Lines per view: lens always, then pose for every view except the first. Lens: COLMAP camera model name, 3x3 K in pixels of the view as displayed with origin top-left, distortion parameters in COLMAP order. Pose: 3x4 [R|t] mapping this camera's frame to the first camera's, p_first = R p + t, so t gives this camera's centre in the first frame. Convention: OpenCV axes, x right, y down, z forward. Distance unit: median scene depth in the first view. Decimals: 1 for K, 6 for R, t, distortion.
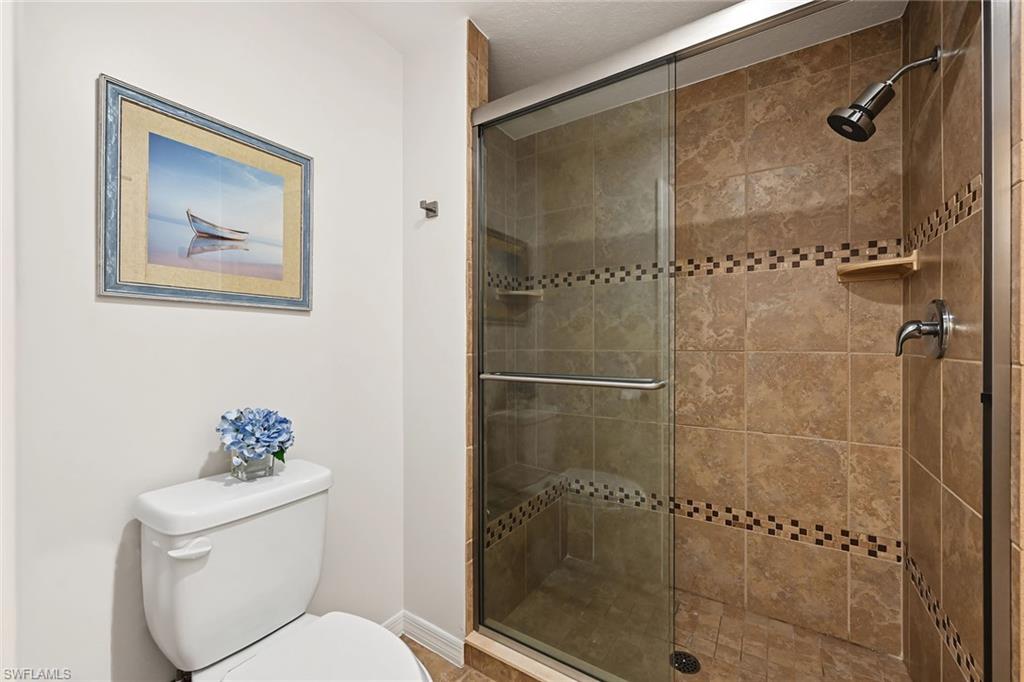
lens RADIAL K [[410.0, 0, 514.2], [0, 410.0, 346.2], [0, 0, 1]] dist [-0.001665, -0.000586]
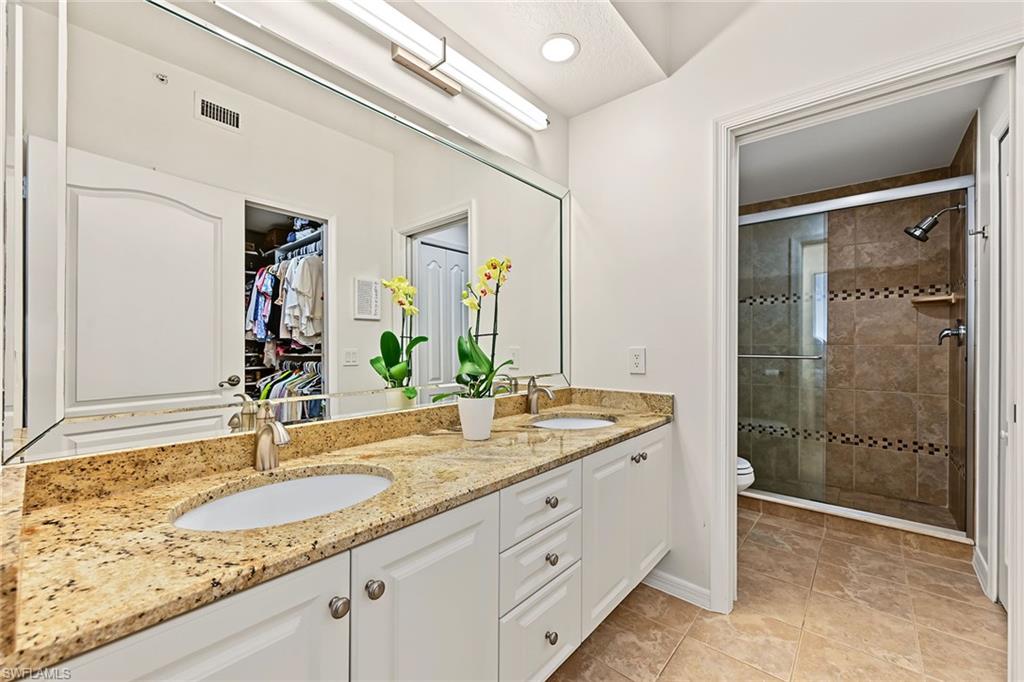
lens RADIAL K [[410.0, 0, 514.2], [0, 410.0, 346.2], [0, 0, 1]] dist [-0.001665, -0.000586]
pose [[0.991477, 0.005210, -0.130179, -0.700841], [-0.005327, 0.999986, -0.000551, 0.029223], [0.130174, 0.001239, 0.991490, -0.999341]]
